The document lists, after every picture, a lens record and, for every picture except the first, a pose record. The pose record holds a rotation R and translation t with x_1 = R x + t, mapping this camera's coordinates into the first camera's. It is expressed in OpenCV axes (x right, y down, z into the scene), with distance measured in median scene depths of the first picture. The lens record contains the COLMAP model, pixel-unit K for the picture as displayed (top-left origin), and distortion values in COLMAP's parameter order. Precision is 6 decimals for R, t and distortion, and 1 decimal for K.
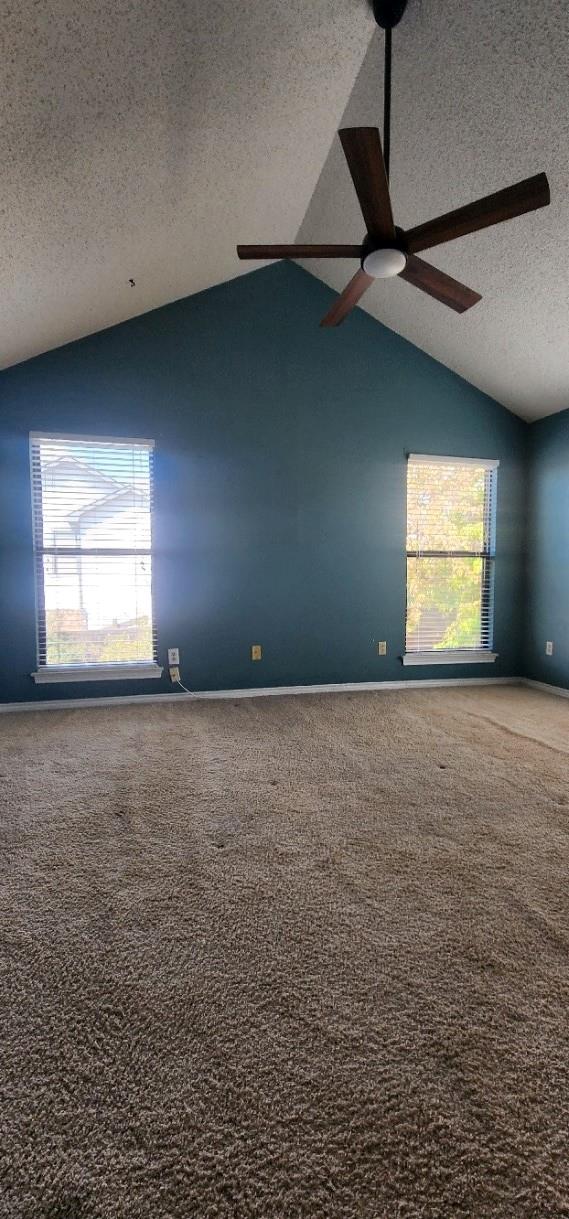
lens RADIAL K [[497.6, 0, 284.5], [0, 497.6, 609.5], [0, 0, 1]] dist [0.002040, 0.000064]
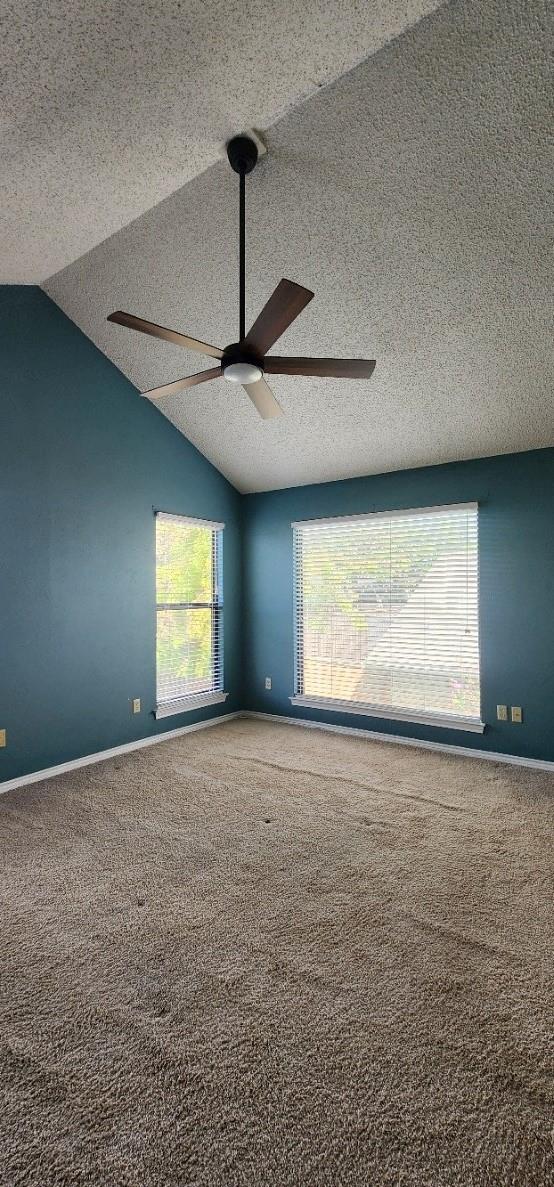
lens RADIAL K [[490.8, 0, 277.0], [0, 490.8, 593.5], [0, 0, 1]] dist [0.001099, -0.000287]
pose [[0.751817, -0.007919, 0.659324, -0.299457], [0.056102, 0.997070, -0.051996, -0.099327], [-0.656980, 0.076081, 0.750059, 0.115494]]
